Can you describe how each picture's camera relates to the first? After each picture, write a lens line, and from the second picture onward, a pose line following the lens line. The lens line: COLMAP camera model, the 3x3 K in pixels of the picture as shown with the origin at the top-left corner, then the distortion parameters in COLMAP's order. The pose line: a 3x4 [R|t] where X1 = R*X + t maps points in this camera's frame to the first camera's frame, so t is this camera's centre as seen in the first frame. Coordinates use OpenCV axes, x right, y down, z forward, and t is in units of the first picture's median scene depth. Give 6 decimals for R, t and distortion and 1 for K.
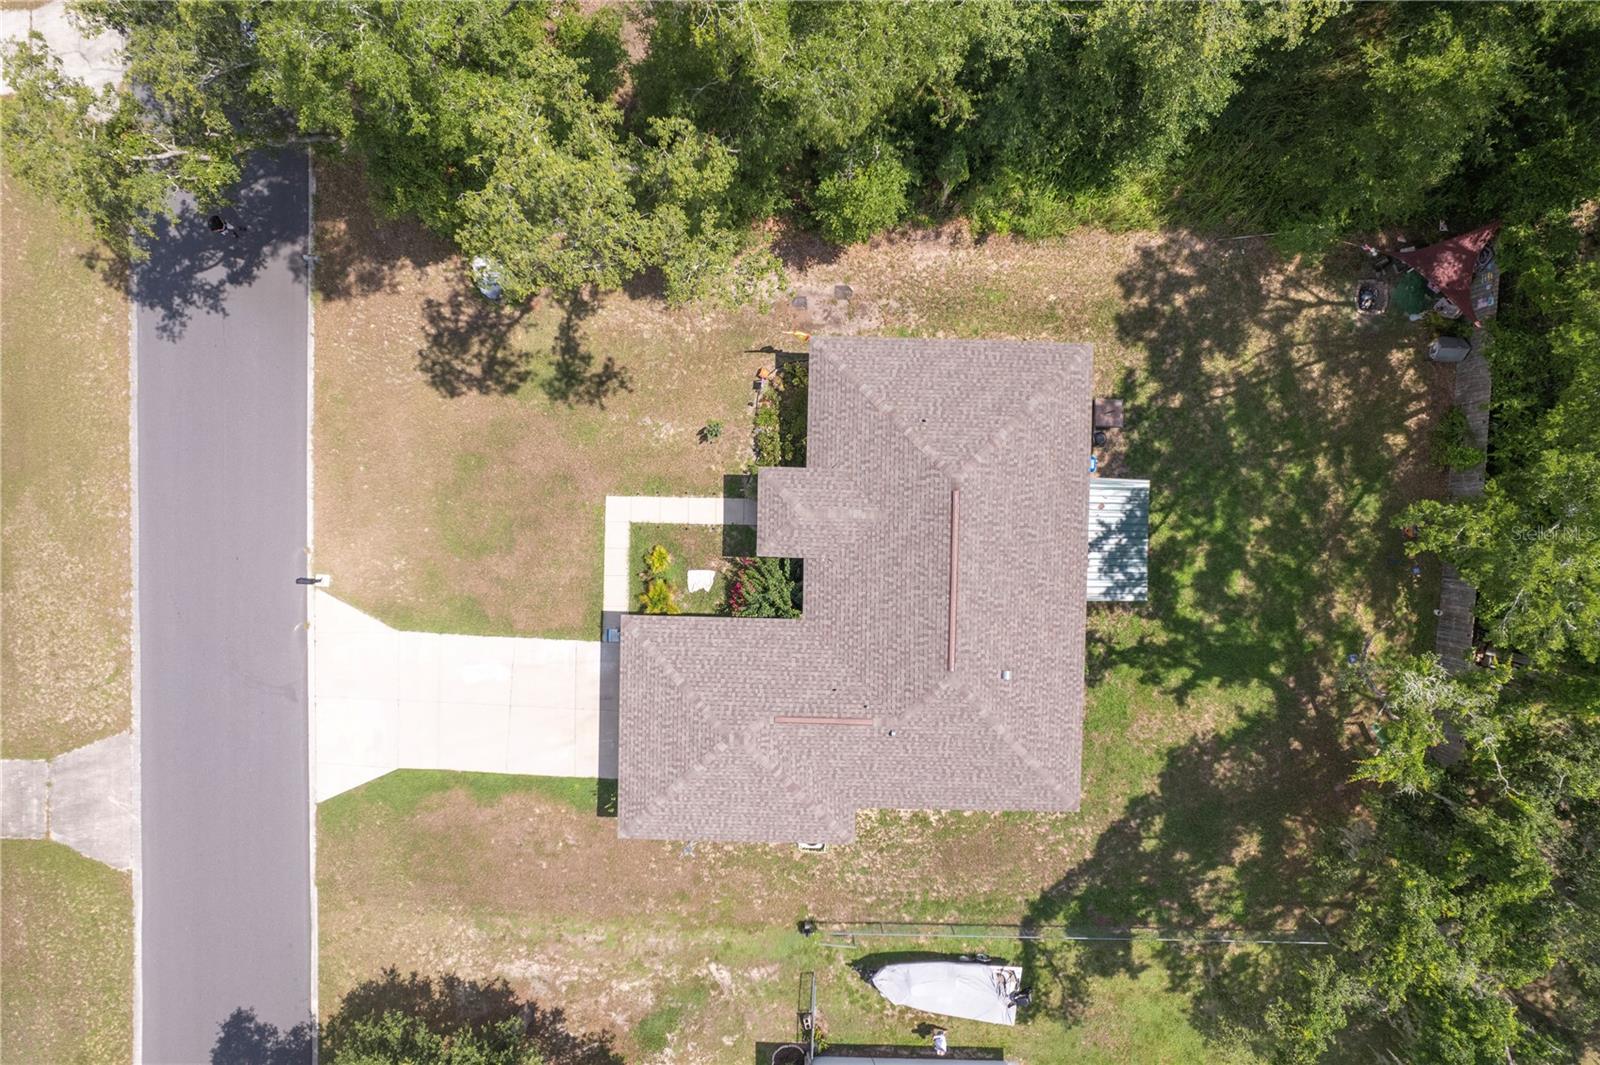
lens RADIAL K [[1023.4, 0, 800.0], [0, 1023.4, 532.5], [0, 0, 1]] dist [-0.076437, 0.066927]
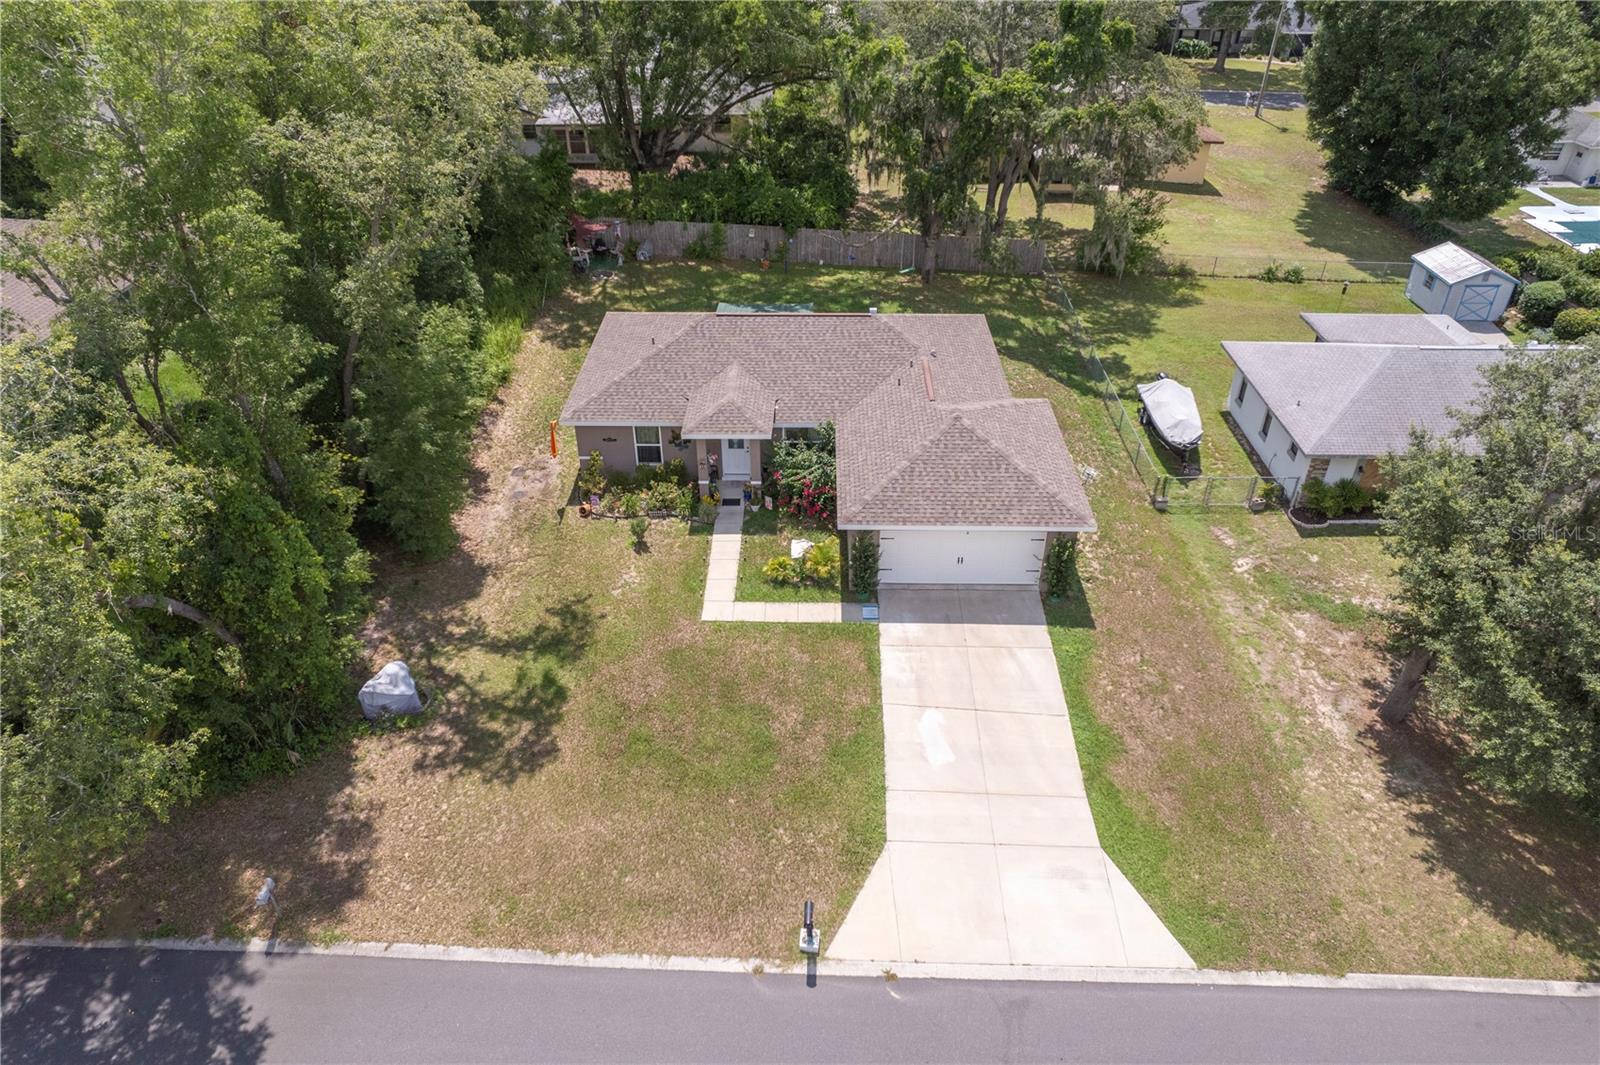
lens RADIAL K [[1023.4, 0, 800.0], [0, 1023.4, 532.5], [0, 0, 1]] dist [-0.076437, 0.066927]
pose [[-0.003937, -0.570192, 0.821502, -0.816347], [0.999959, -0.008977, -0.001438, 0.044544], [0.008195, 0.821463, 0.570203, 0.468855]]
